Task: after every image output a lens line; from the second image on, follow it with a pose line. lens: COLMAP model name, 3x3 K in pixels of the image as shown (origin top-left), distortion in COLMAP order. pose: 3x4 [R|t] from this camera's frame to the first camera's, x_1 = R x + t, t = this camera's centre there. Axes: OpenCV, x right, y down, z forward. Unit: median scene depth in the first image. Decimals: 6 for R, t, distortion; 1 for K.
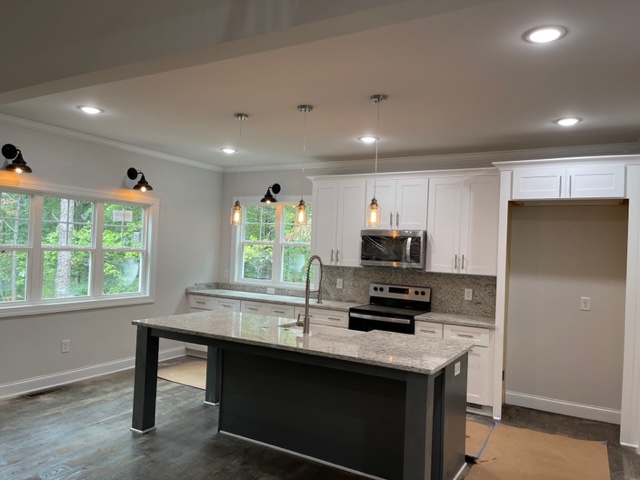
lens RADIAL K [[491.3, 0, 320.0], [0, 491.3, 240.0], [0, 0, 1]] dist [0.064903, -0.004758]
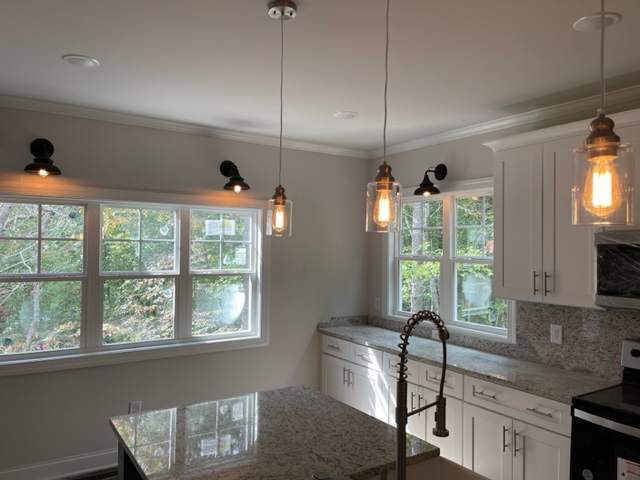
lens RADIAL K [[491.3, 0, 320.0], [0, 491.3, 240.0], [0, 0, 1]] dist [0.064903, -0.004758]
pose [[0.890663, -0.034216, -0.453375, 0.061877], [0.029874, 0.999414, -0.016739, -0.013004], [0.453682, 0.001365, 0.891163, 0.400762]]
